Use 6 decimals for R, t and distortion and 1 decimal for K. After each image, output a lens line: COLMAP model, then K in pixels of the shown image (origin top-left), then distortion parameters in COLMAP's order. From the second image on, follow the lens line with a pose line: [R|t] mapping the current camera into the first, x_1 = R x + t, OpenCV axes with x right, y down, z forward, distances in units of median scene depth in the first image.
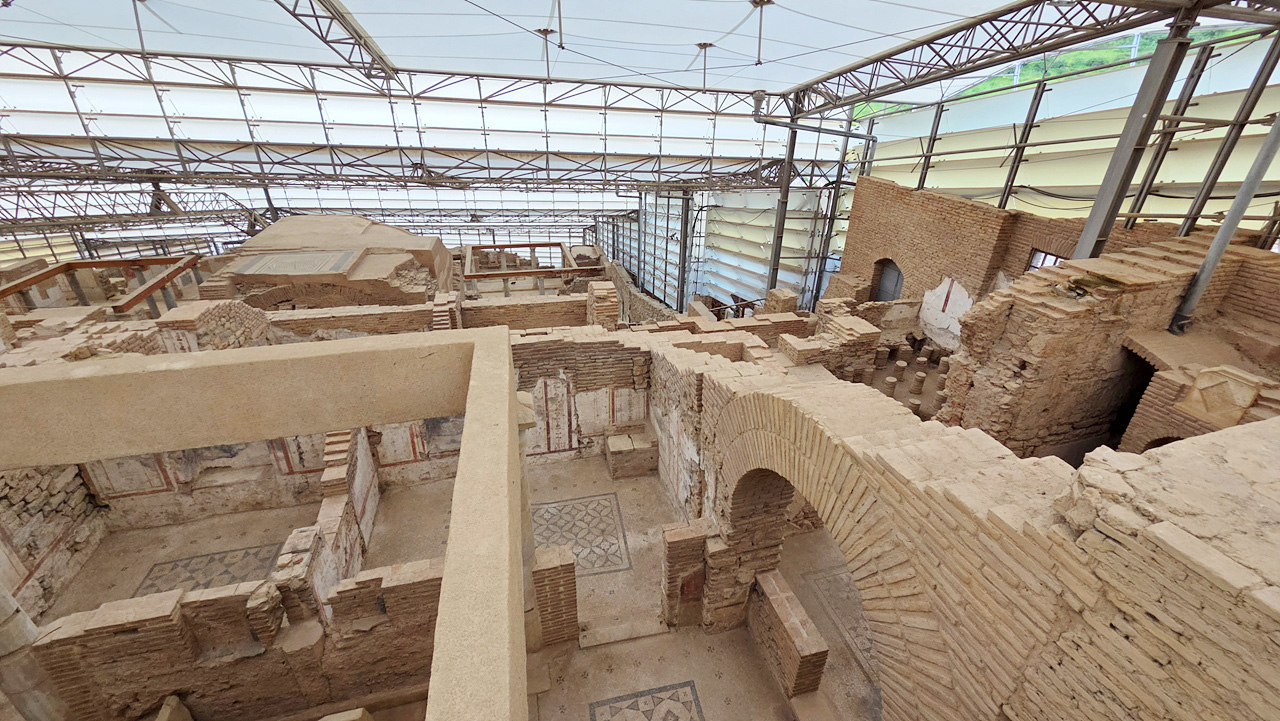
lens RADIAL K [[522.5, 0, 654.6], [0, 522.5, 356.6], [0, 0, 1]] dist [-0.004557, 0.002855]
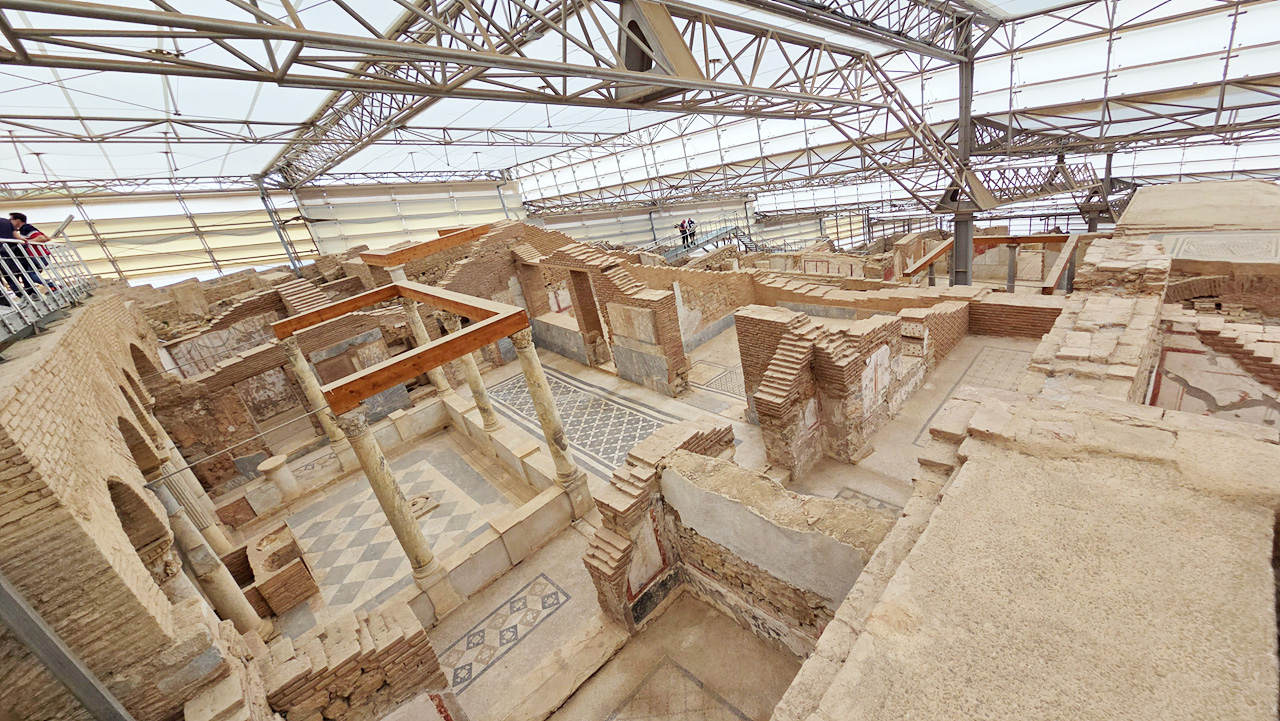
lens RADIAL K [[522.5, 0, 651.4], [0, 522.5, 355.4], [0, 0, 1]] dist [-0.004557, 0.002855]
pose [[0.464955, 0.217358, -0.858238, -0.756620], [-0.184066, 0.971944, 0.146437, 0.023779], [0.865989, 0.089886, 0.491918, -0.098647]]
